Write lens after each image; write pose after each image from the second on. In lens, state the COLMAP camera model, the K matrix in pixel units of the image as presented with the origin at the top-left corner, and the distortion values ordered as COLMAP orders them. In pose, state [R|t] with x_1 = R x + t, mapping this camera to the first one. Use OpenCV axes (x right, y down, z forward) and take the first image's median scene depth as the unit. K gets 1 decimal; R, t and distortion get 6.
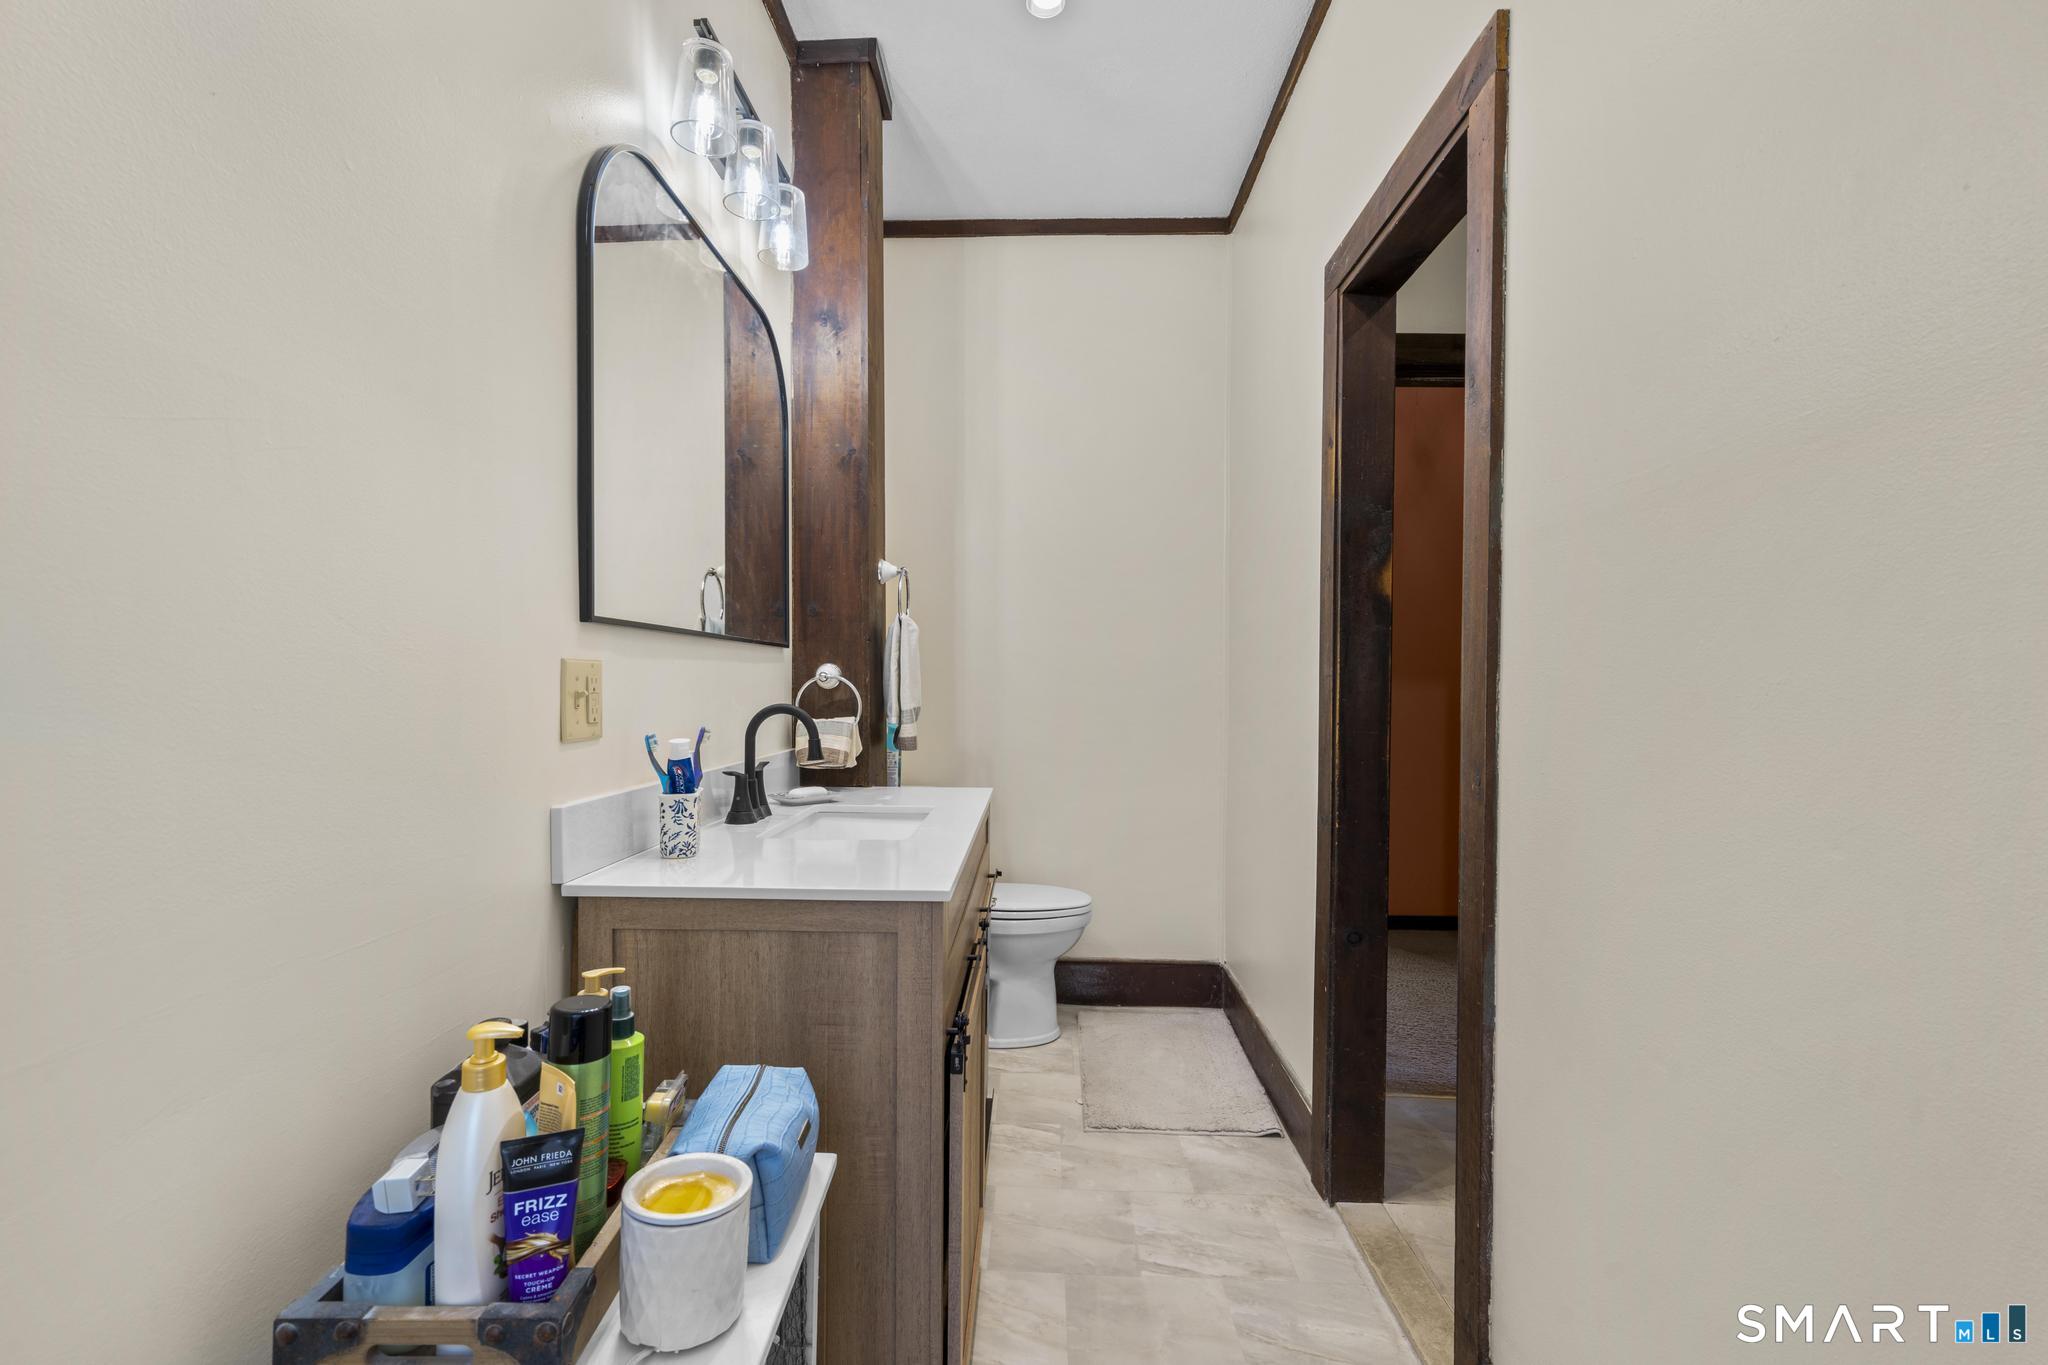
lens RADIAL K [[920.9, 0, 1022.8], [0, 920.9, 688.9], [0, 0, 1]] dist [-0.008175, 0.004238]
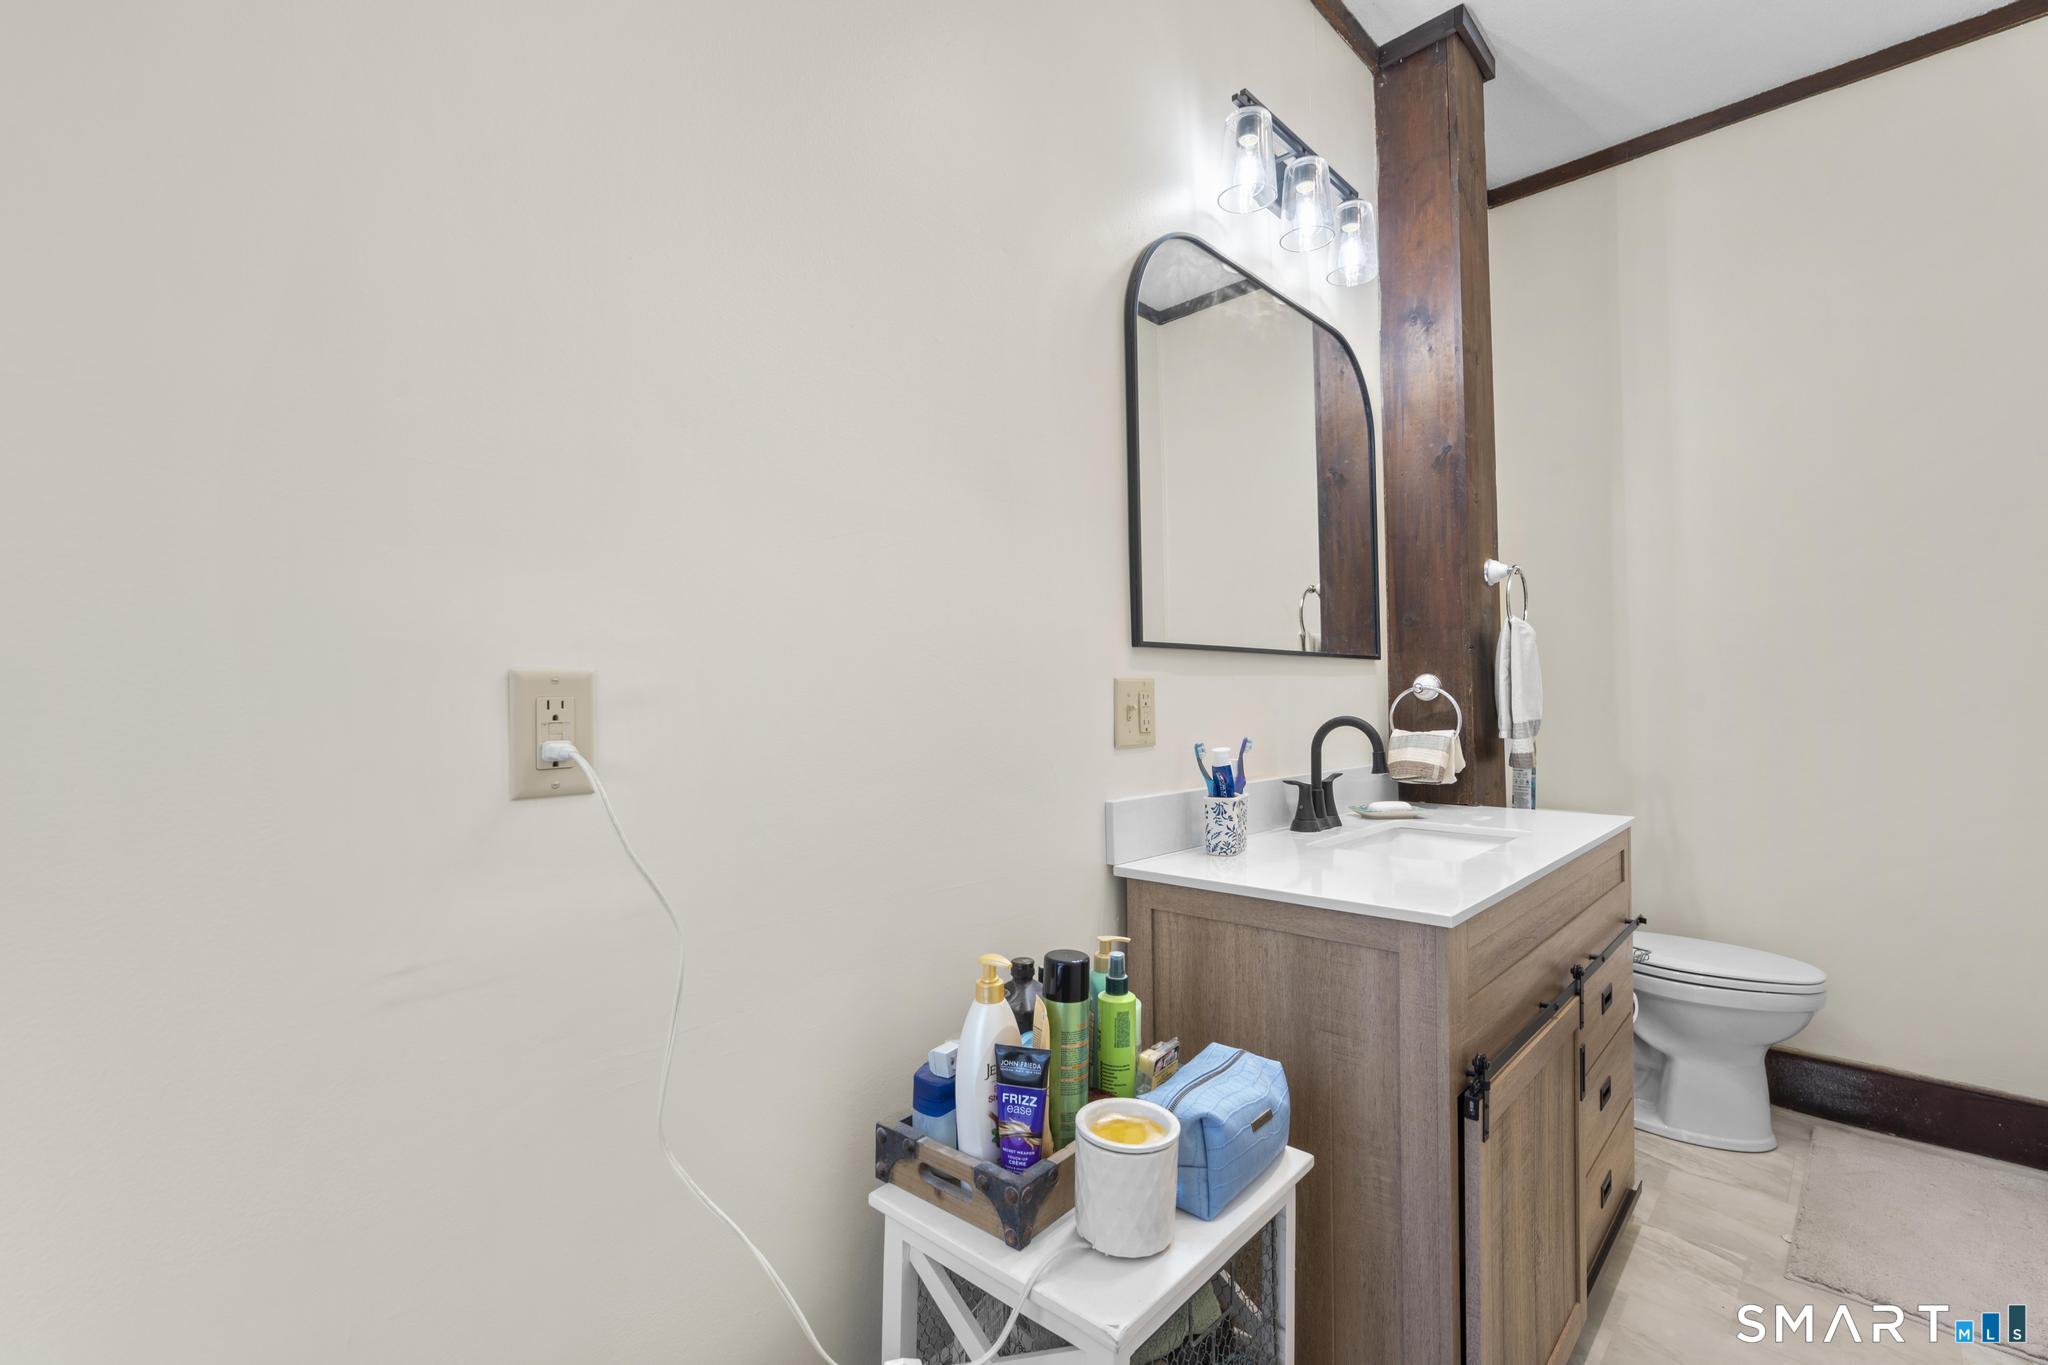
lens RADIAL K [[920.9, 0, 1018.7], [0, 920.9, 688.8], [0, 0, 1]] dist [-0.008175, 0.004238]
pose [[0.744368, -0.020943, -0.667442, 0.167095], [0.011462, 0.999762, -0.018588, 0.000999], [0.667672, 0.006186, 0.744430, 0.010592]]
